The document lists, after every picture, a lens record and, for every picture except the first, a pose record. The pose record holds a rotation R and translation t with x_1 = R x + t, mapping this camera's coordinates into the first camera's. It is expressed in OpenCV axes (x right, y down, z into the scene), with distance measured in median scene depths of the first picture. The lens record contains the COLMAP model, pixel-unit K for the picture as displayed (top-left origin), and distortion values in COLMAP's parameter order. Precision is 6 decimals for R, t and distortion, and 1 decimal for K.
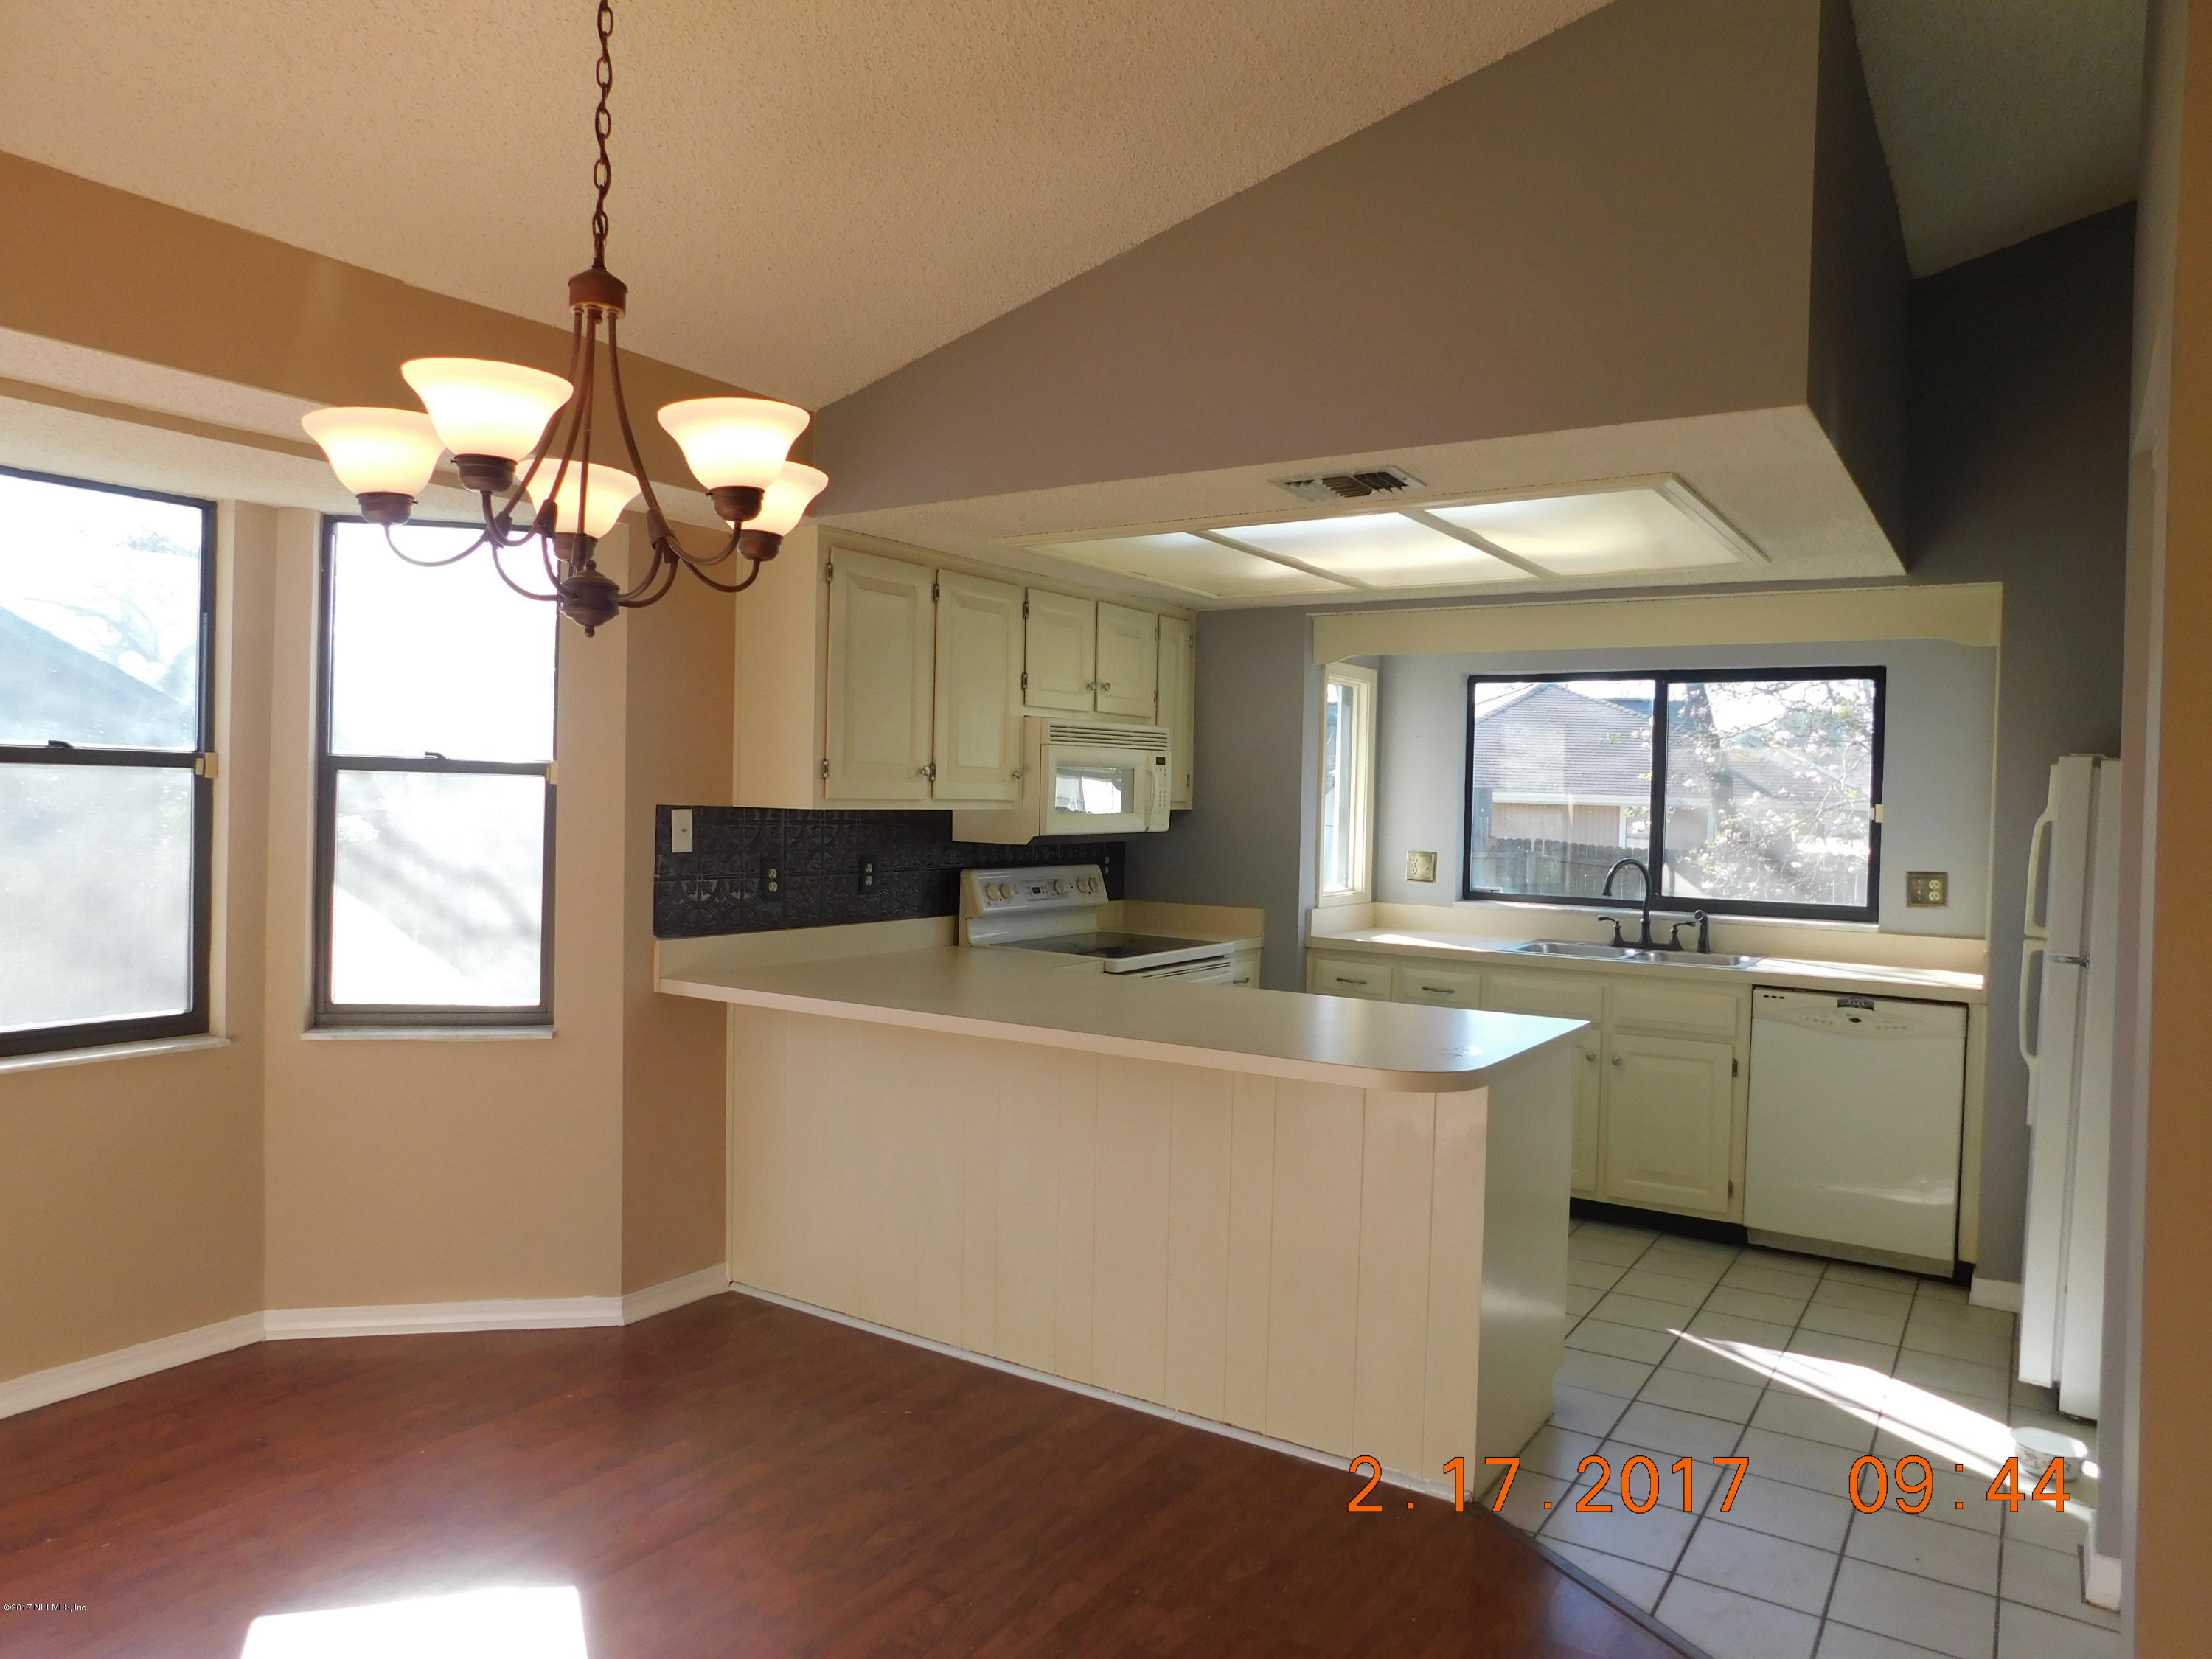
lens RADIAL K [[1448.4, 0, 1134.4], [0, 1448.4, 825.8], [0, 0, 1]] dist [-0.070587, 0.046796]
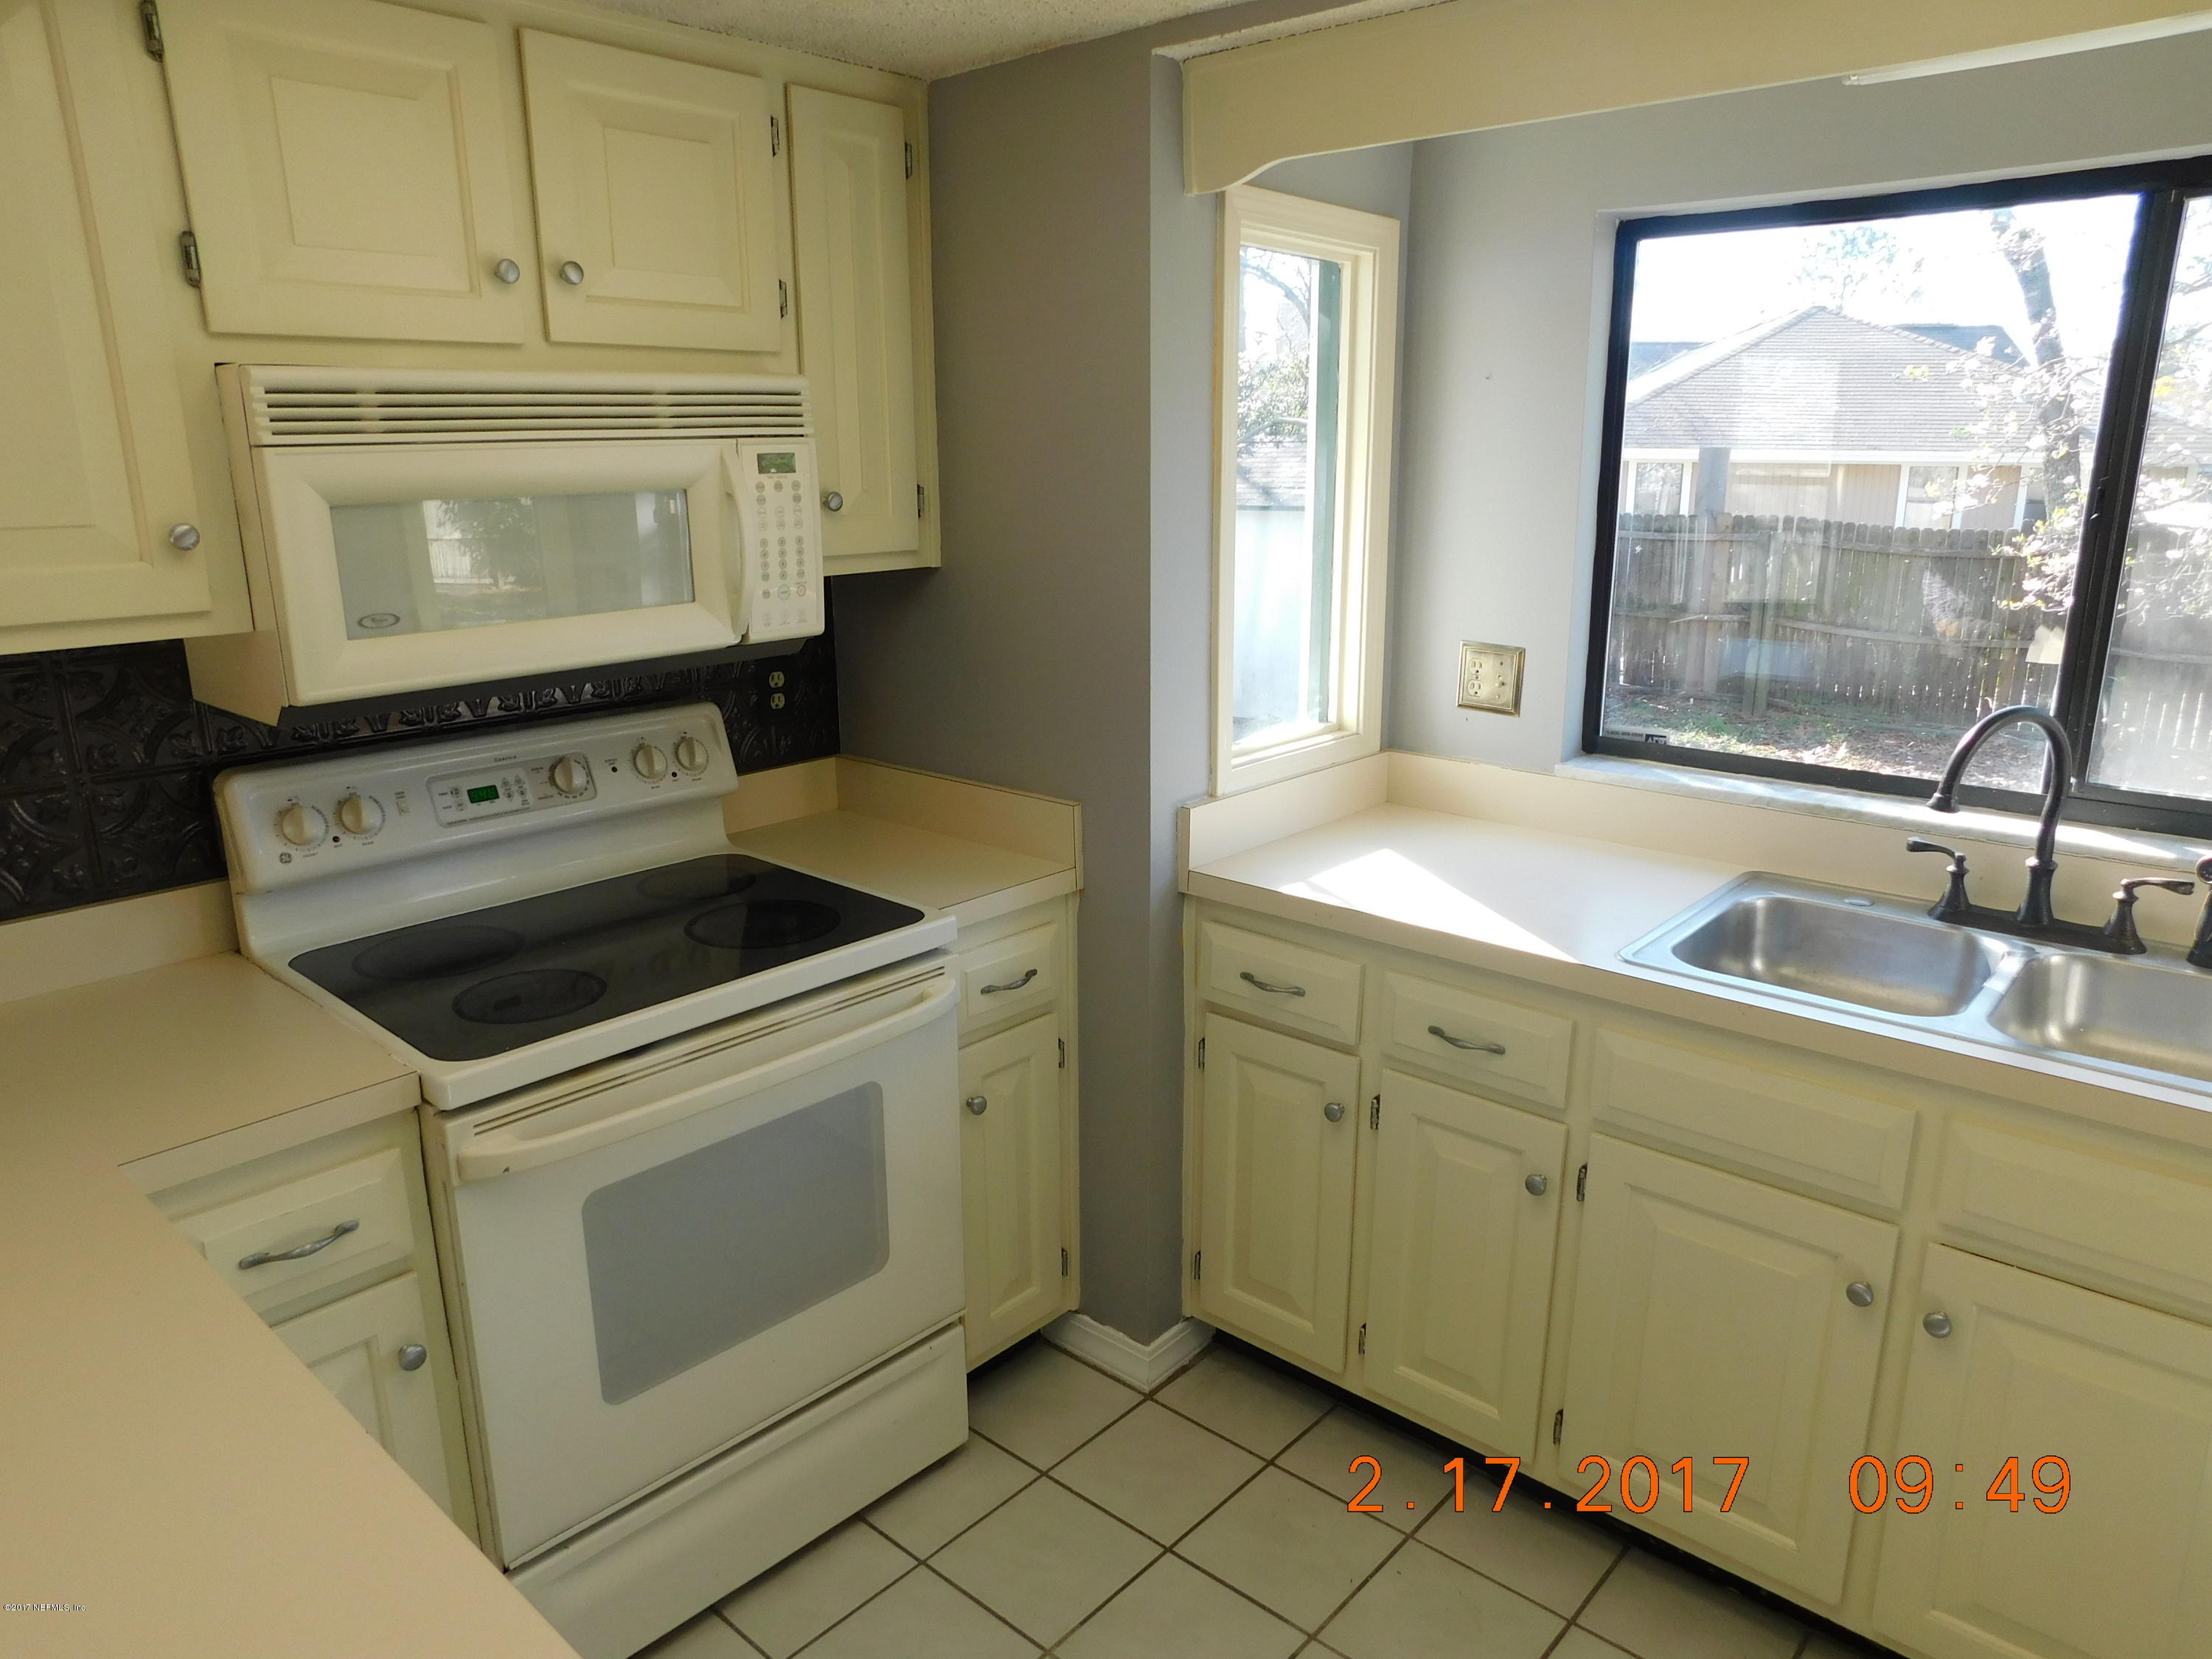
lens RADIAL K [[1448.4, 0, 1112.5], [0, 1448.4, 839.9], [0, 0, 1]] dist [-0.070587, 0.046796]
pose [[0.986608, 0.014169, -0.162494, 0.190024], [0.024823, 0.971573, 0.235437, -0.037830], [0.161211, -0.236317, 0.958209, 0.658744]]
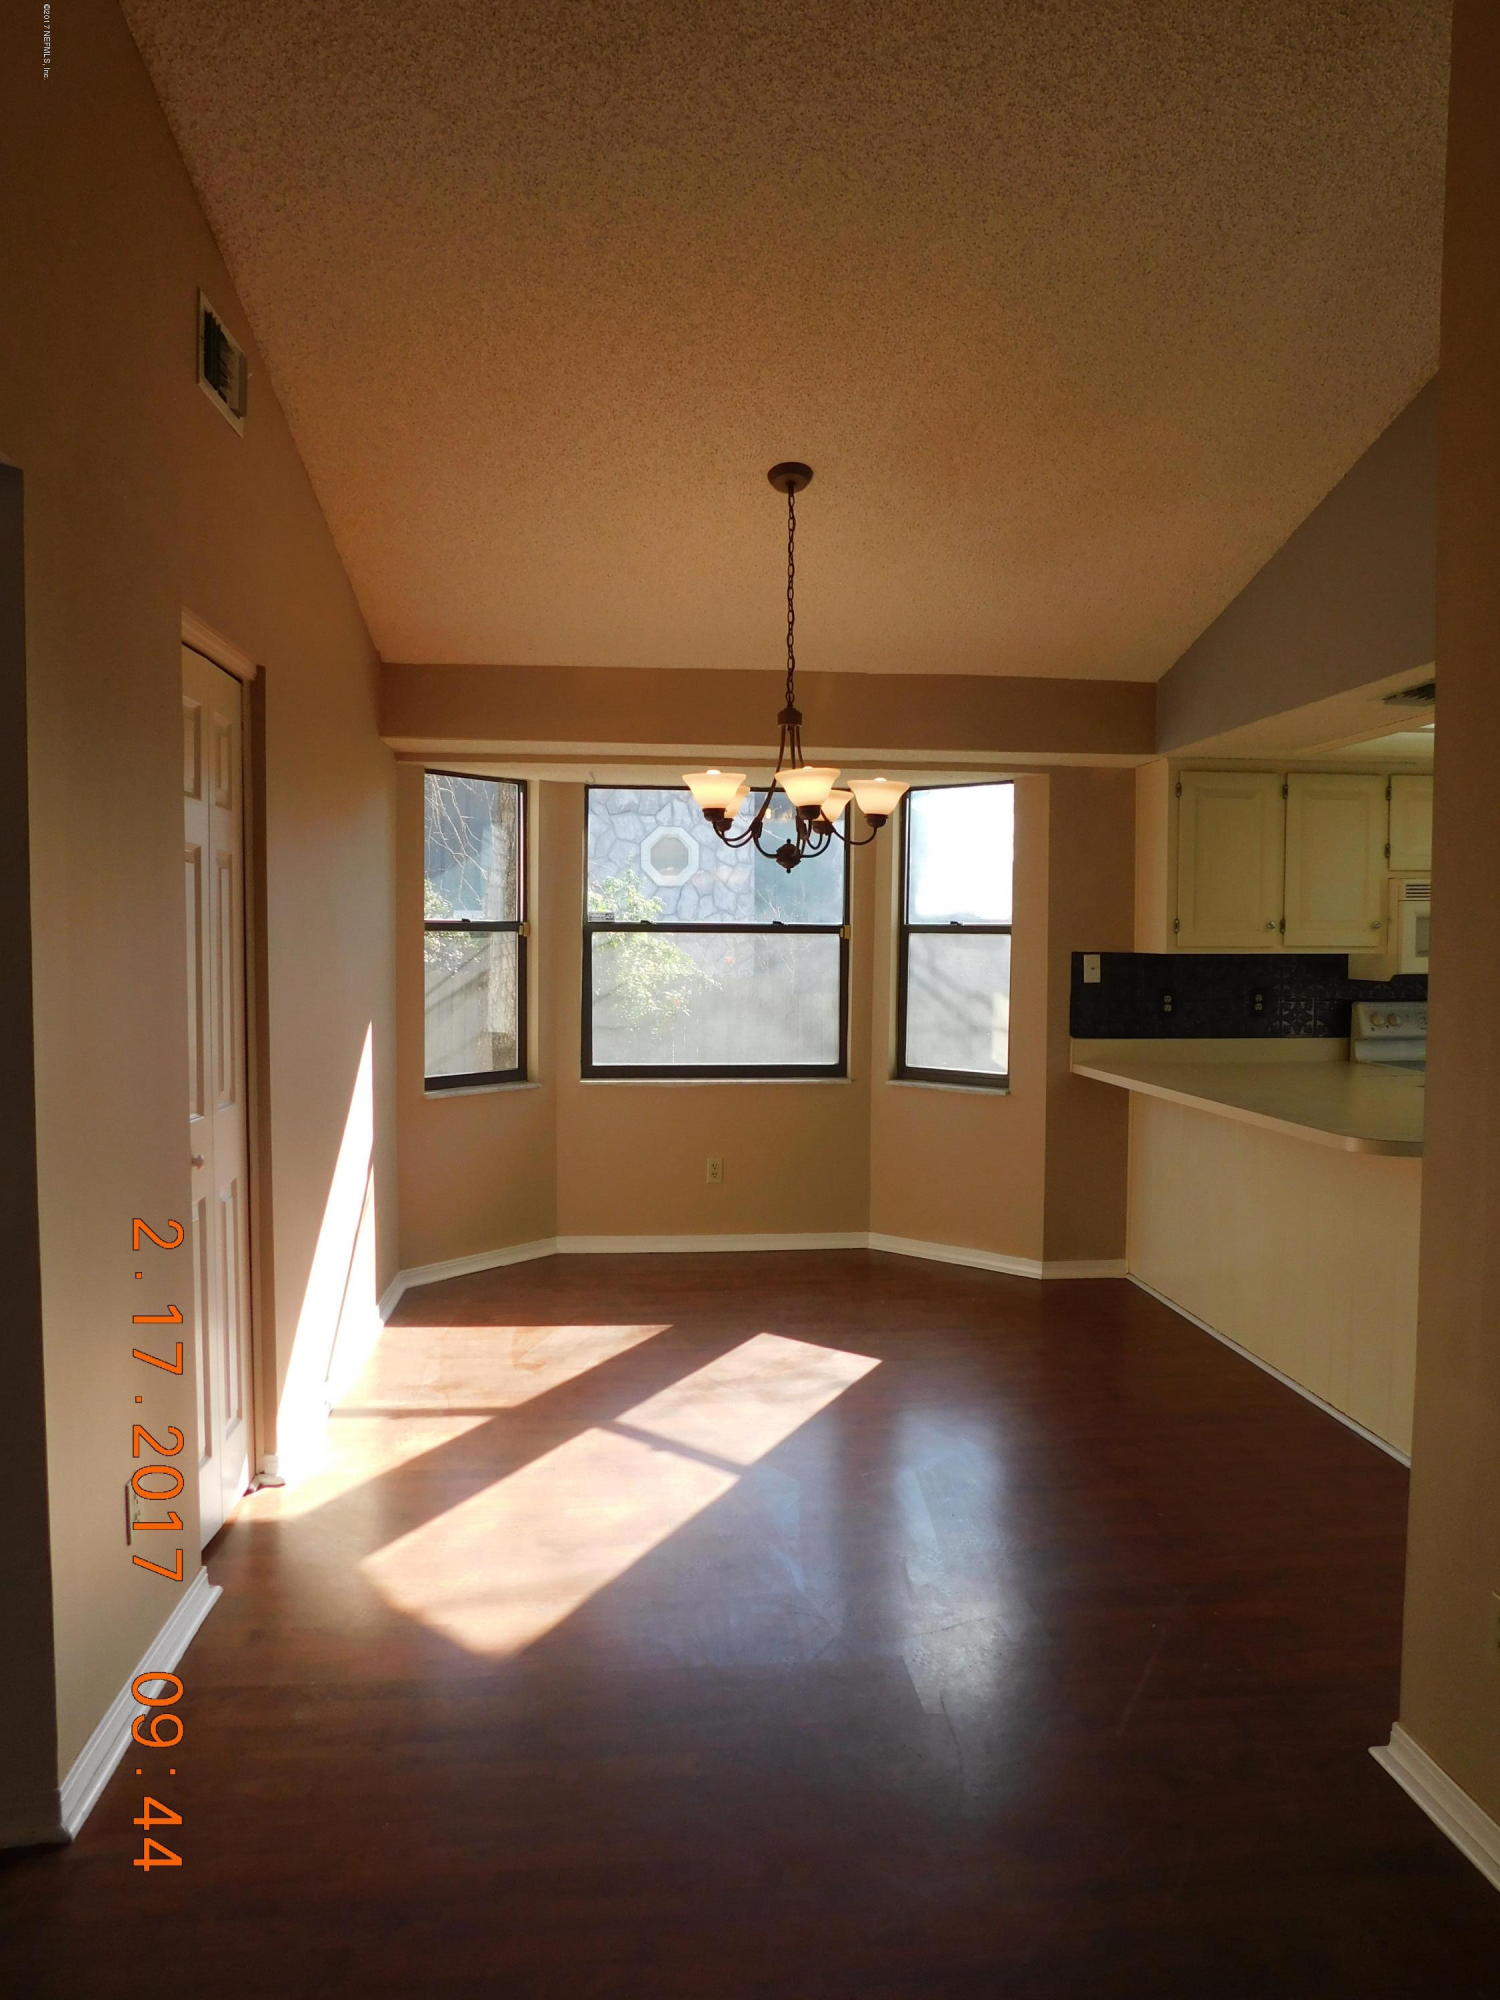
lens RADIAL K [[1309.6, 0, 753.9], [0, 1309.6, 992.8], [0, 0, 1]] dist [-0.070587, 0.046796]
pose [[0.619490, 0.014500, -0.784871, 0.444343], [-0.005469, 0.999885, 0.014156, 0.009544], [0.784986, -0.004477, 0.619498, -0.113127]]
